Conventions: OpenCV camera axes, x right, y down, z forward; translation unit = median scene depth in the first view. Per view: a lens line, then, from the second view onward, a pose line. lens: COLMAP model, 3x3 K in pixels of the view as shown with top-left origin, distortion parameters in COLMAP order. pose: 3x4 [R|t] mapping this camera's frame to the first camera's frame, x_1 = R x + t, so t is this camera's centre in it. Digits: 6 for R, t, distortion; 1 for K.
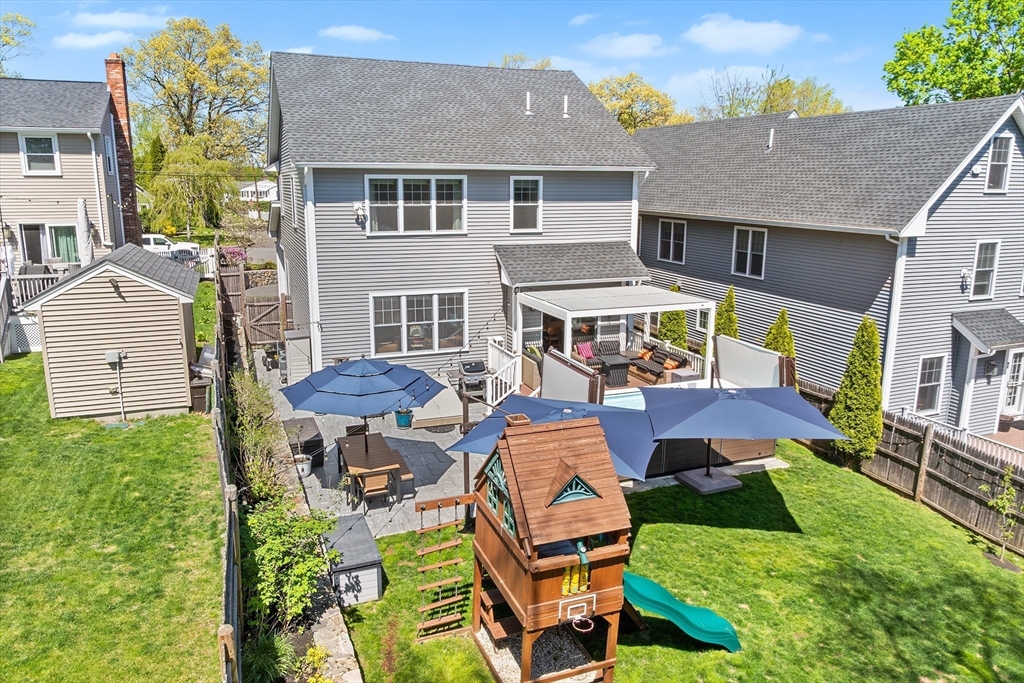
lens RADIAL K [[704.9, 0, 511.9], [0, 704.9, 315.9], [0, 0, 1]] dist [-0.053075, -0.001086]
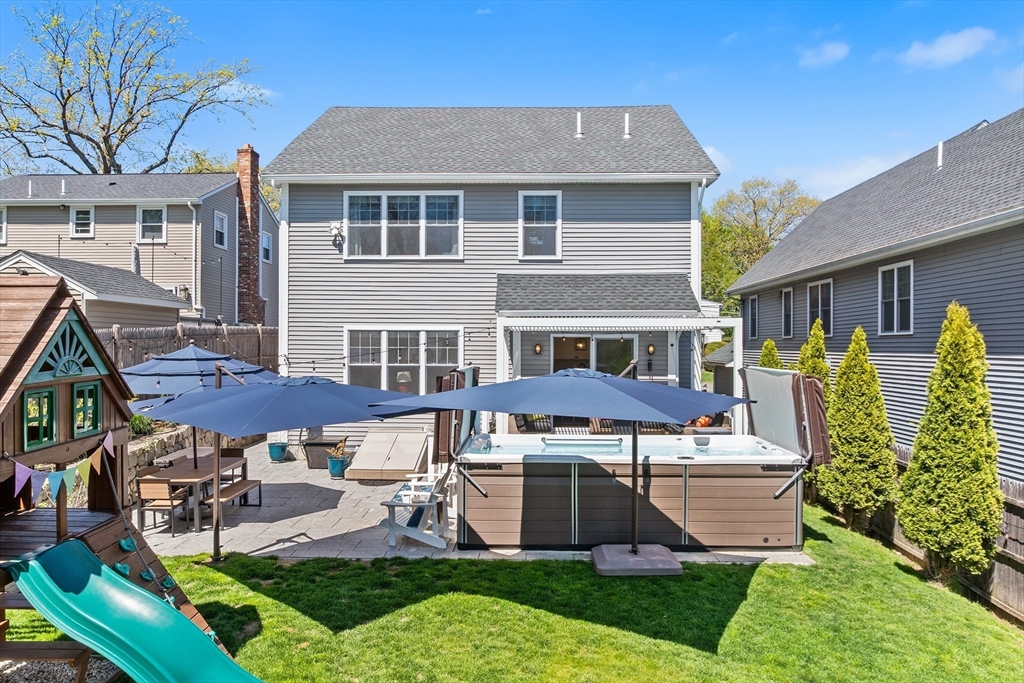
lens RADIAL K [[714.5, 0, 512.0], [0, 714.5, 341.5], [0, 0, 1]] dist [-0.049473, -0.001734]
pose [[0.923997, -0.004394, -0.382373, 0.317560], [-0.068600, 0.981808, -0.177053, 0.125791], [0.376195, 0.189827, 0.906886, 0.281563]]
